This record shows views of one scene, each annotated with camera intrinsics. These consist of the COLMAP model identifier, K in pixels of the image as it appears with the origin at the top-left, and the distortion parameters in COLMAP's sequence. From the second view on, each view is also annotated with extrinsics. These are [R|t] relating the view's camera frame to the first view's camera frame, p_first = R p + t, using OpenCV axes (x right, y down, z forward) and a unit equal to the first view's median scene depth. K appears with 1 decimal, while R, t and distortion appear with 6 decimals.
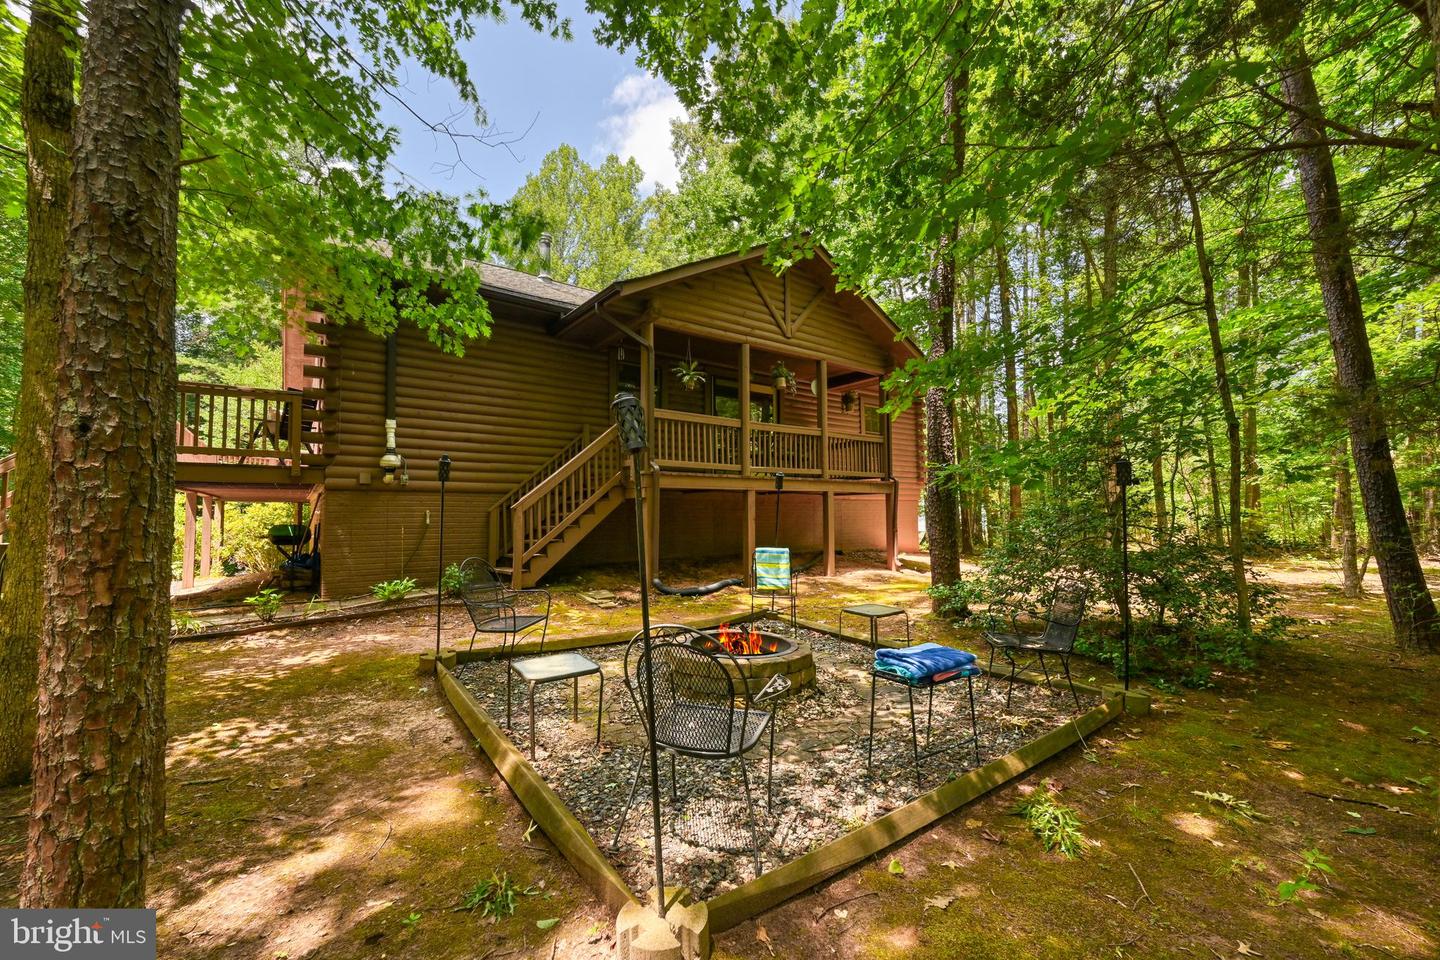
lens RADIAL K [[570.5, 0, 720.0], [0, 570.5, 480.0], [0, 0, 1]] dist [-0.000389, -0.000033]
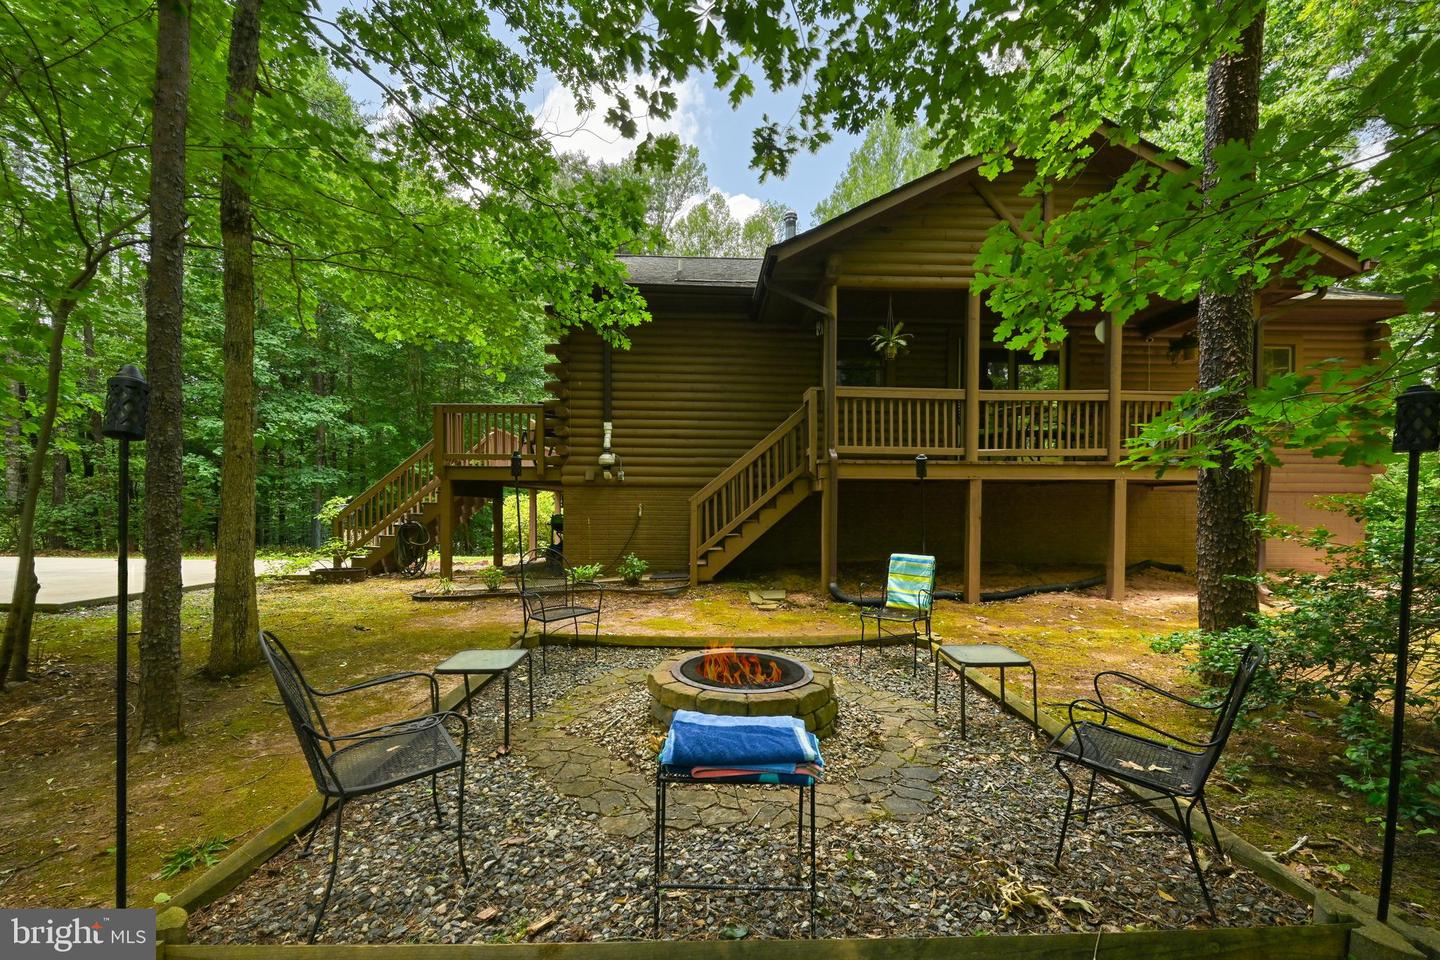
lens RADIAL K [[586.2, 0, 720.0], [0, 586.2, 515.8], [0, 0, 1]] dist [0.000211, 0.000001]
pose [[0.824556, 0.017334, -0.565515, 0.249526], [0.022221, 0.997767, 0.062984, 0.009543], [0.565344, -0.064500, 0.822329, 0.167295]]
